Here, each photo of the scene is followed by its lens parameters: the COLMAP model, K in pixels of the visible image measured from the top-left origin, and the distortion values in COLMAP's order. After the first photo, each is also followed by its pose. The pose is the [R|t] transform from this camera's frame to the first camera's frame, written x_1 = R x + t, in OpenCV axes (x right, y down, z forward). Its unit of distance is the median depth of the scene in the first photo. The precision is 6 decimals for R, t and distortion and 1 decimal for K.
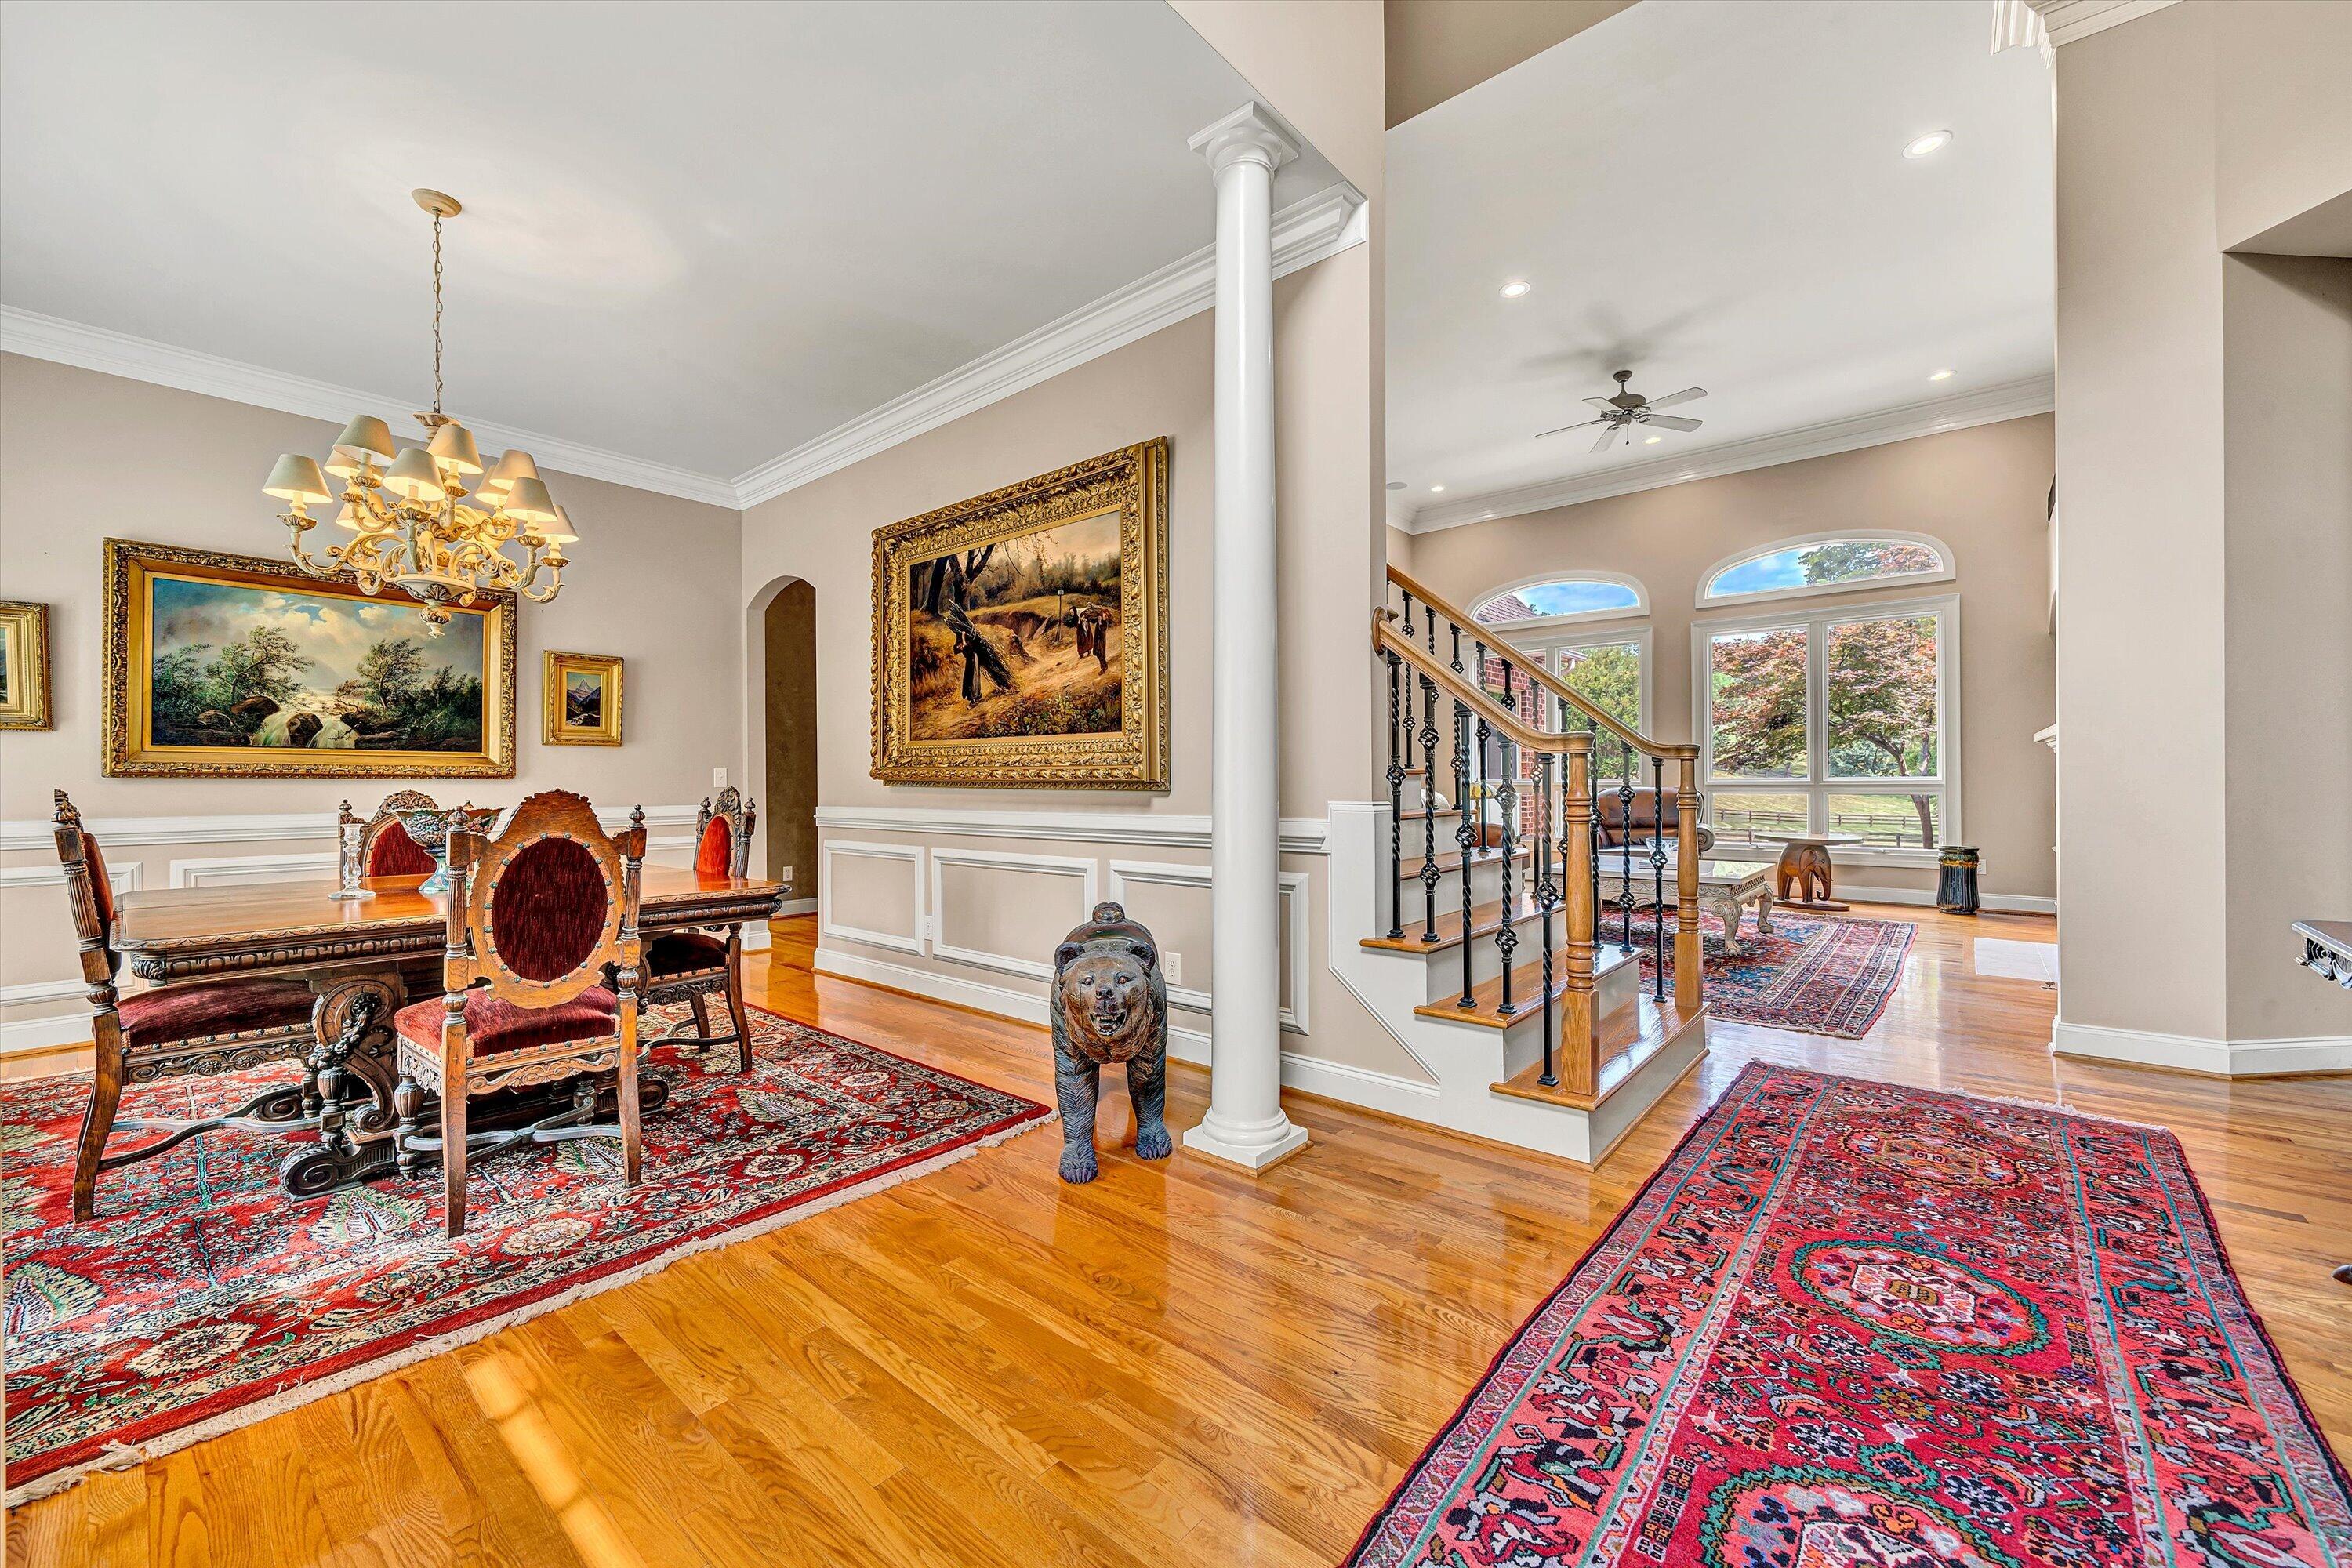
lens RADIAL K [[944.6, 0, 1176.0], [0, 944.6, 784.0], [0, 0, 1]] dist [-0.000243, 0.000261]
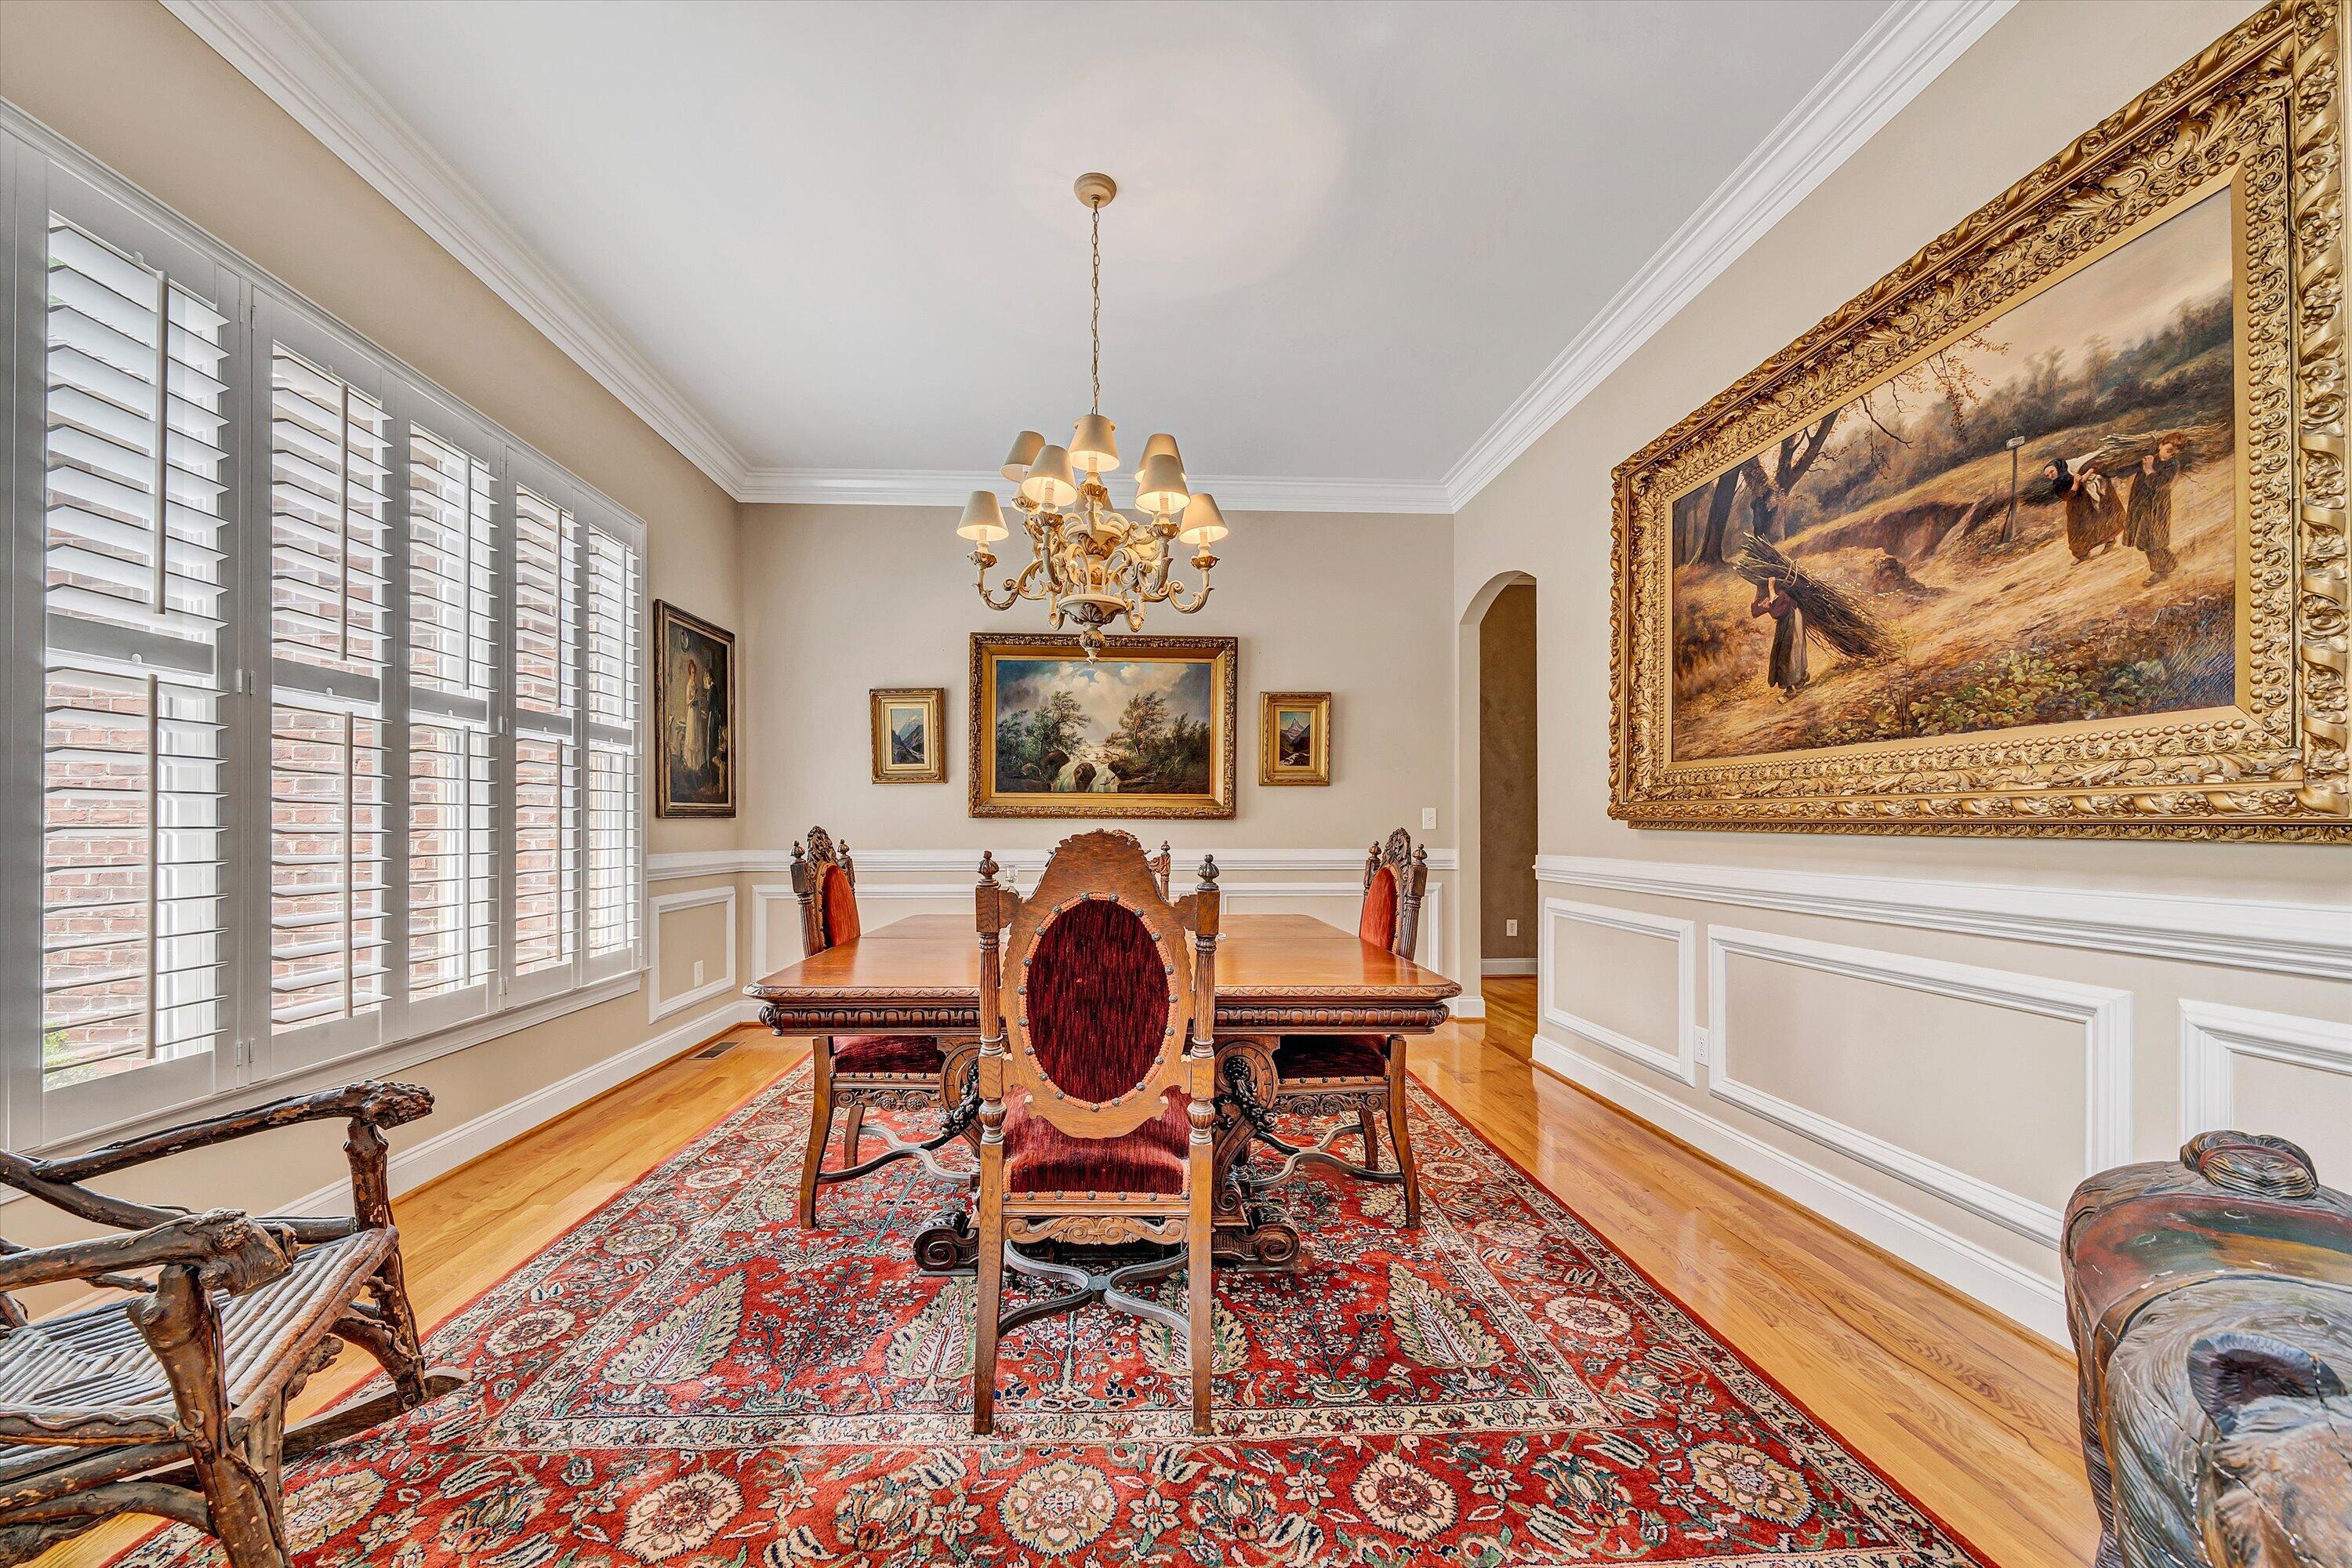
lens RADIAL K [[827.3, 0, 1161.5], [0, 827.3, 824.3], [0, 0, 1]] dist [-0.008348, -0.000136]
pose [[0.681645, 0.003159, -0.731676, -0.113685], [-0.005581, 0.999984, -0.000882, 0.001206], [0.731662, 0.004685, 0.681652, 0.381991]]
